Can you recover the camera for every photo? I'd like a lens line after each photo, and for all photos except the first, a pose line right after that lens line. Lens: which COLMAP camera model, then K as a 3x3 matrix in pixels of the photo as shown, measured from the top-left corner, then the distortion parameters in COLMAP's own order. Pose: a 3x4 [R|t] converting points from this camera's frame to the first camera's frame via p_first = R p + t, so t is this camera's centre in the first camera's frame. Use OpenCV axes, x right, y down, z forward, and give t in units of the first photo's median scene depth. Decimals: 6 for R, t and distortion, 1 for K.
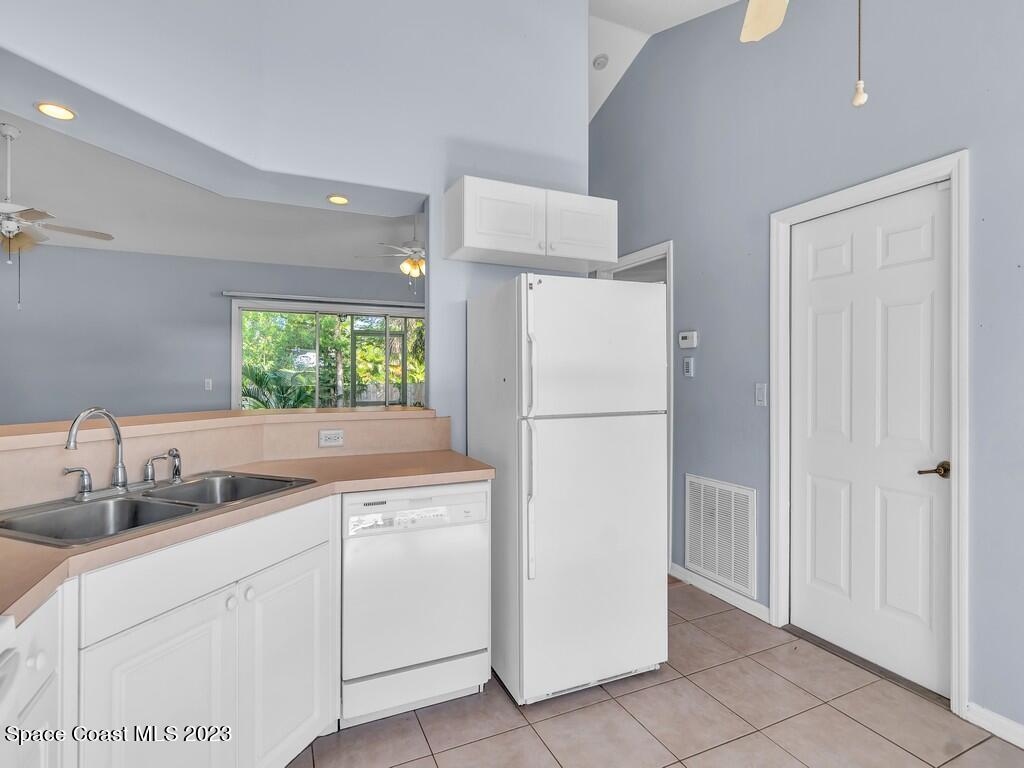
lens RADIAL K [[515.6, 0, 510.7], [0, 515.6, 378.9], [0, 0, 1]] dist [0.000136, -0.013292]
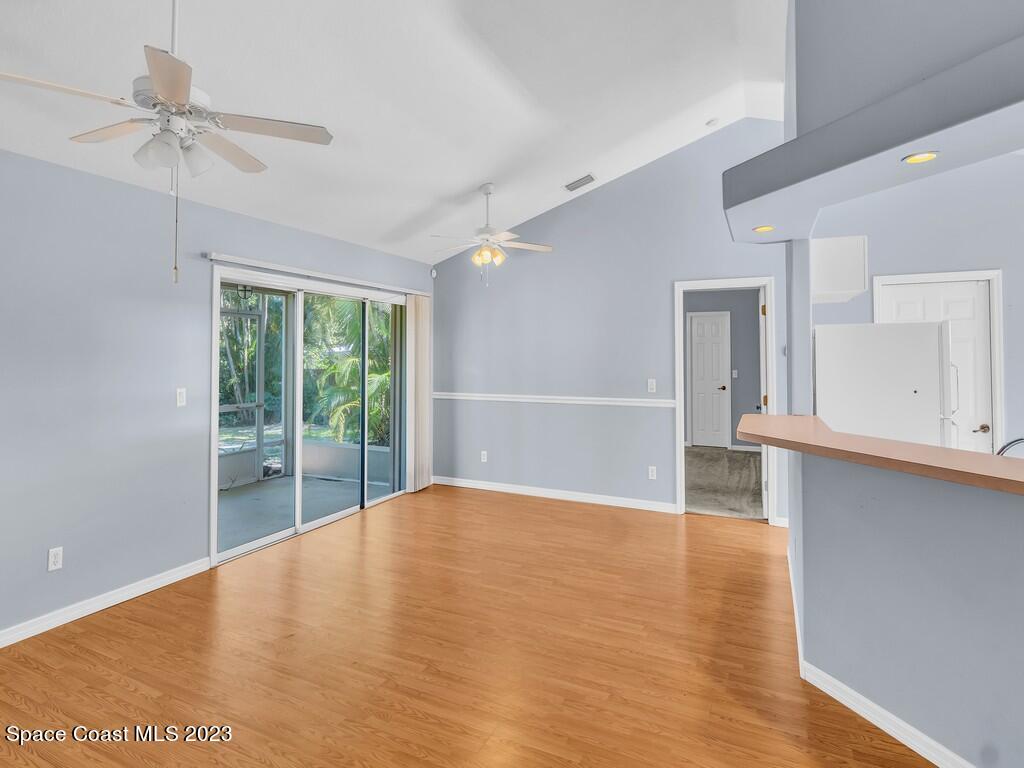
lens RADIAL K [[543.7, 0, 521.7], [0, 543.7, 340.7], [0, 0, 1]] dist [-0.001482, -0.001937]
pose [[0.757302, 0.017701, 0.652825, -0.883657], [0.000339, 0.999622, -0.027498, -0.049662], [-0.653065, 0.021045, 0.757009, 0.281057]]
